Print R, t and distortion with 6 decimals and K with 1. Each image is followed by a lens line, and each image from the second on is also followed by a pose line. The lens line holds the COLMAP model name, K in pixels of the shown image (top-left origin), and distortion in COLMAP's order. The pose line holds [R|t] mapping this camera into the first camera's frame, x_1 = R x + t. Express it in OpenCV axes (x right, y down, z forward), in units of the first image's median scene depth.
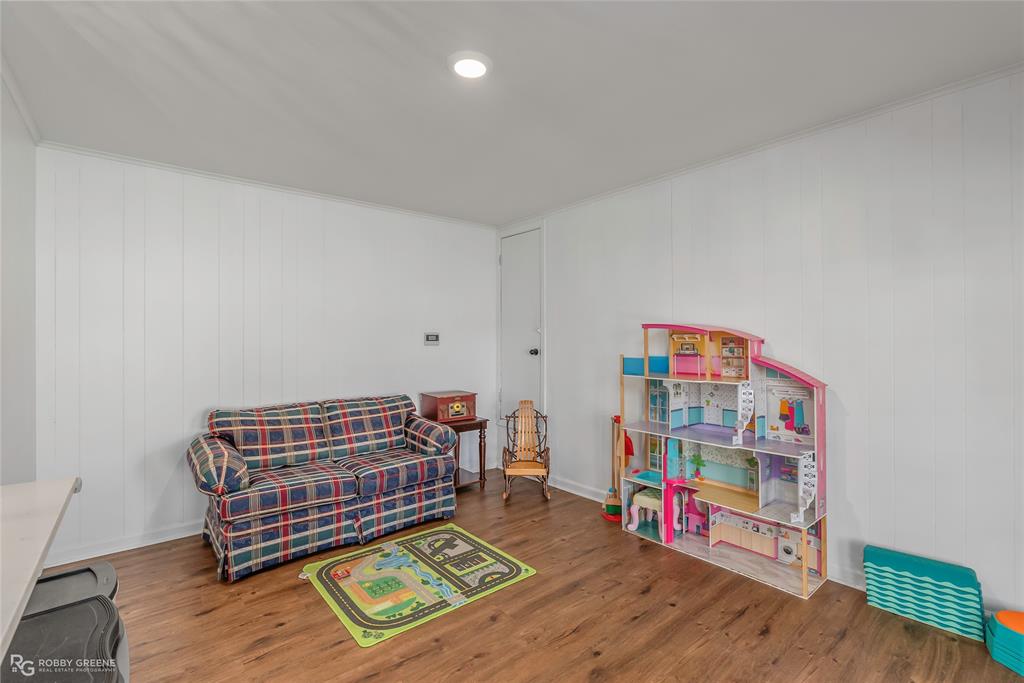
lens RADIAL K [[470.2, 0, 516.5], [0, 470.2, 338.7], [0, 0, 1]] dist [-0.014105, 0.001549]
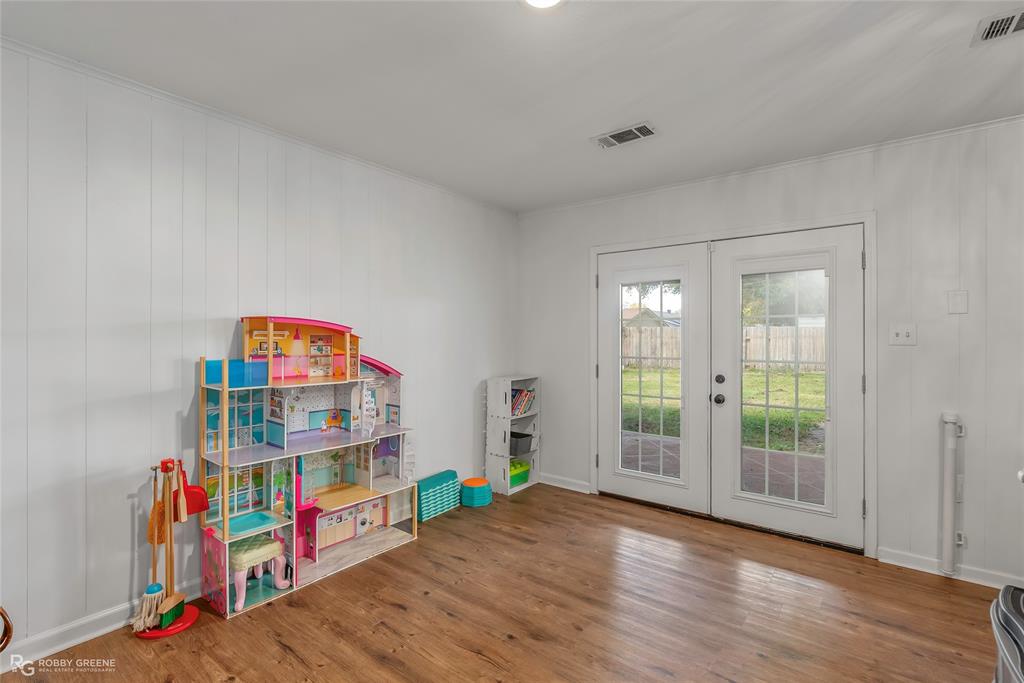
lens RADIAL K [[470.2, 0, 515.0], [0, 470.2, 340.8], [0, 0, 1]] dist [-0.014105, 0.001549]
pose [[-0.231017, -0.000983, 0.972949, -0.575686], [-0.005603, 0.999984, -0.000320, 0.006736], [-0.972934, -0.005525, -0.231019, 0.838184]]
